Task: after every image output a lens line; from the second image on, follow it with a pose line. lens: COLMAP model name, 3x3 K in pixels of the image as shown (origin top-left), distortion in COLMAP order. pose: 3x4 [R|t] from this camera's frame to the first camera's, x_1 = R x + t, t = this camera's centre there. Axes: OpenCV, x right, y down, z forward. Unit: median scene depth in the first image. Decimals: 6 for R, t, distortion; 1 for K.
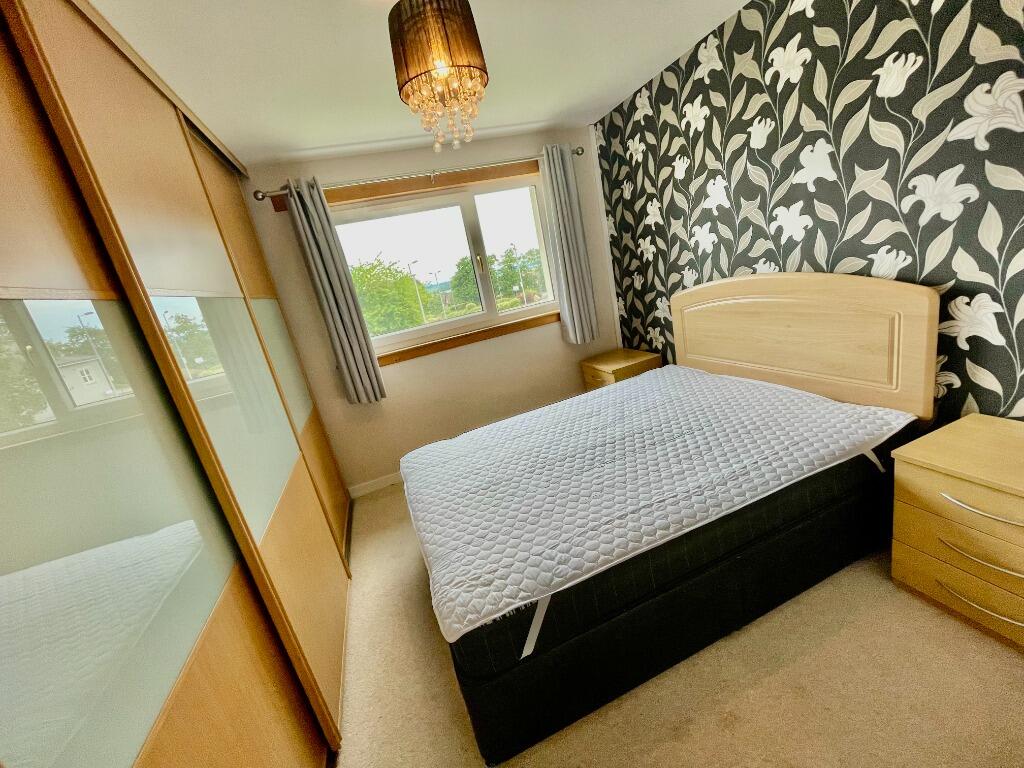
lens RADIAL K [[414.1, 0, 512.0], [0, 414.1, 384.0], [0, 0, 1]] dist [-0.000299, -0.000015]
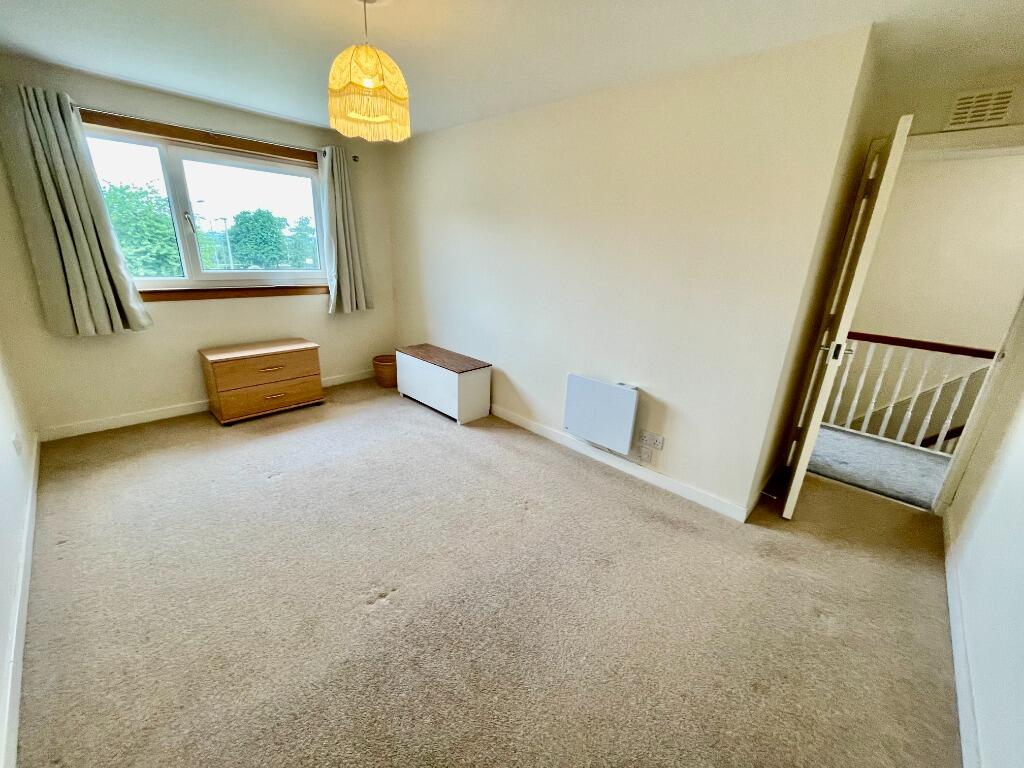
lens RADIAL K [[404.6, 0, 512.0], [0, 404.6, 384.0], [0, 0, 1]] dist [0.000994, 0.000211]
pose [[0.898727, 0.106007, 0.425501, 0.095941], [-0.115620, 0.993288, -0.003255, 0.041675], [-0.422991, -0.046271, 0.904952, -0.216314]]
